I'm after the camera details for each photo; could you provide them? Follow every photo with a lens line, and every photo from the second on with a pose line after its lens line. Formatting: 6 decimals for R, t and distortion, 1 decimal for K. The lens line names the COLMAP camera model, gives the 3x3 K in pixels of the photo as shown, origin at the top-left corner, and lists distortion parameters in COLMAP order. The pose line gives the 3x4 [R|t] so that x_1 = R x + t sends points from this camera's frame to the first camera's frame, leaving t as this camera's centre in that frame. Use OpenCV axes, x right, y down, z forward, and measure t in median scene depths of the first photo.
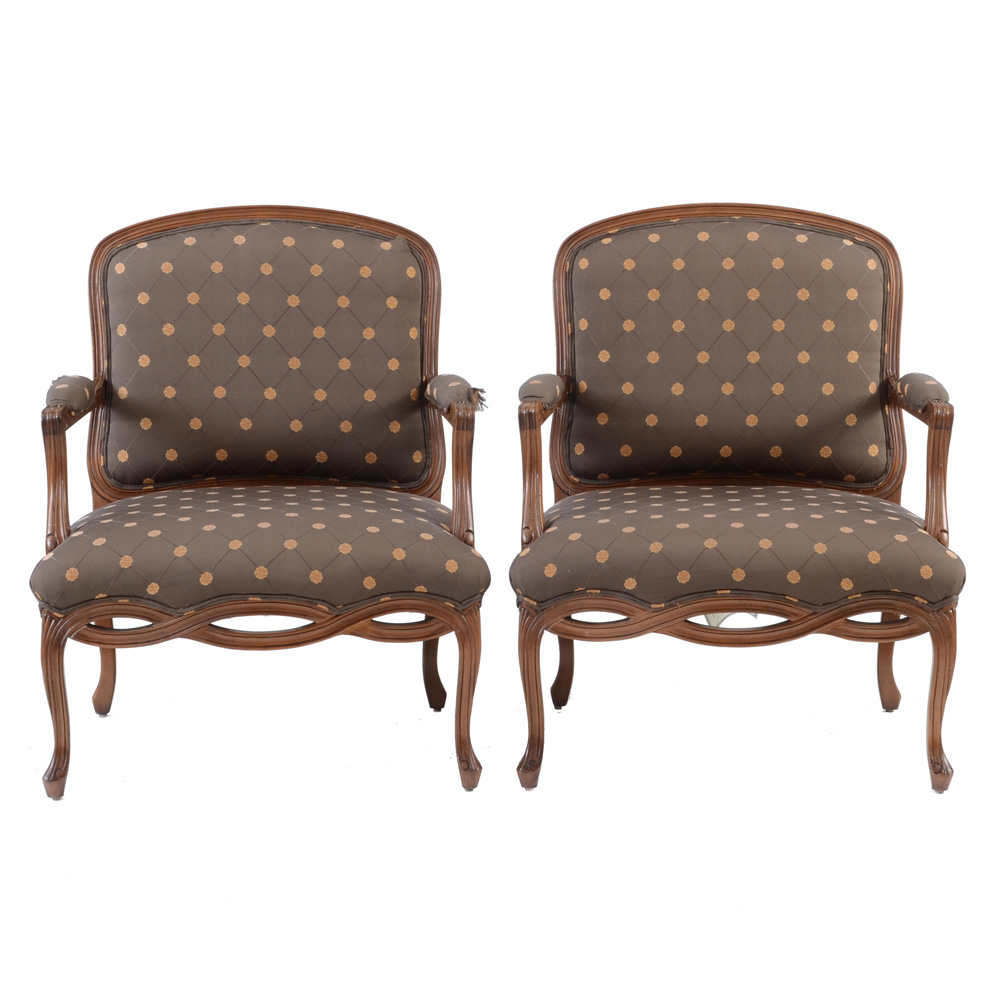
lens RADIAL K [[3041.7, 0, 512.6], [0, 3041.7, 537.4], [0, 0, 1]] dist [0.238542, 0.000000]
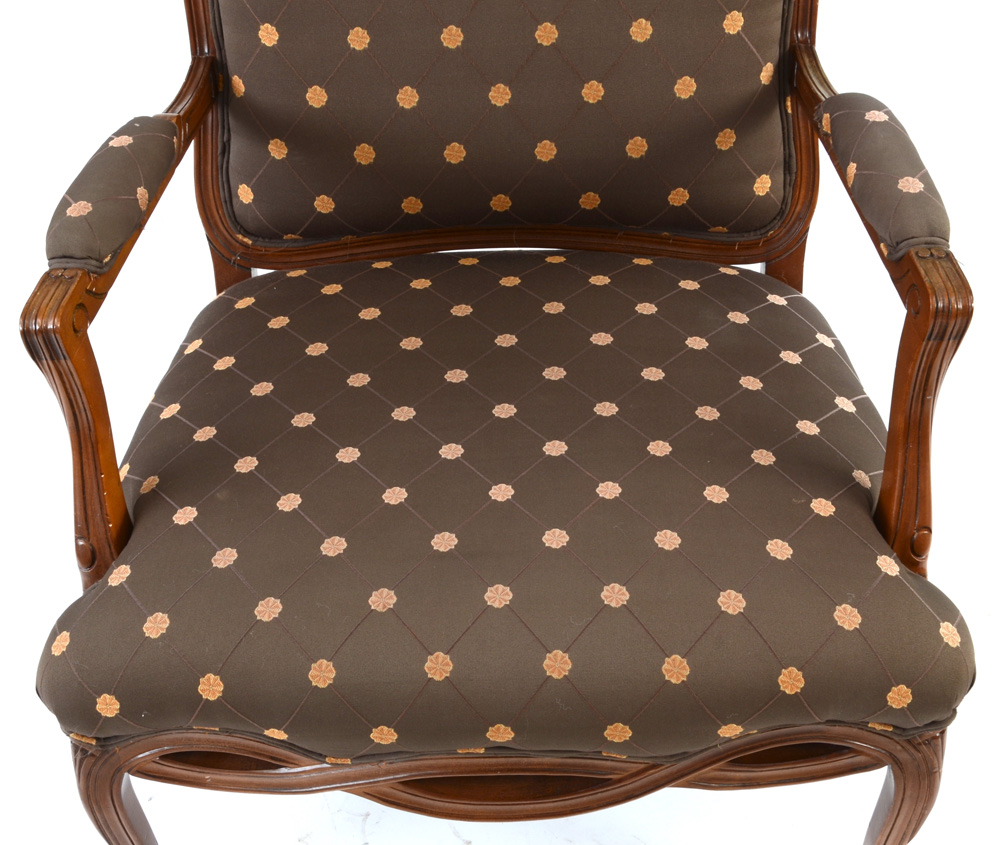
lens RADIAL K [[1510.8, 0, 486.2], [0, 1510.8, 428.7], [0, 0, 1]] dist [0.033086, 0.000000]
pose [[0.999235, -0.037972, -0.009381, 0.073529], [0.037828, 0.877205, 0.478623, -0.134640], [-0.009945, -0.478612, 0.877970, 0.791947]]
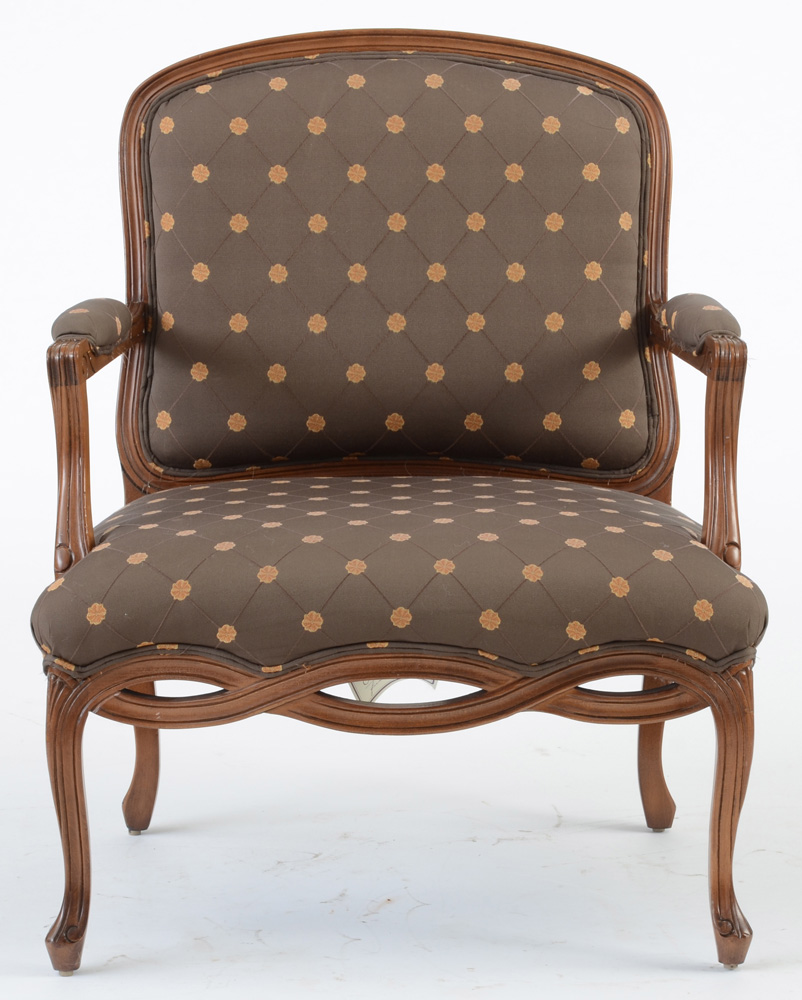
lens RADIAL K [[4020.0, 0, 398.4], [0, 4020.0, 499.4], [0, 0, 1]] dist [0.569914, 0.000000]
pose [[0.999137, -0.009344, 0.040483, 0.039597], [0.010037, 0.999806, -0.016937, 0.002117], [-0.040317, 0.017329, 0.999037, 0.179752]]
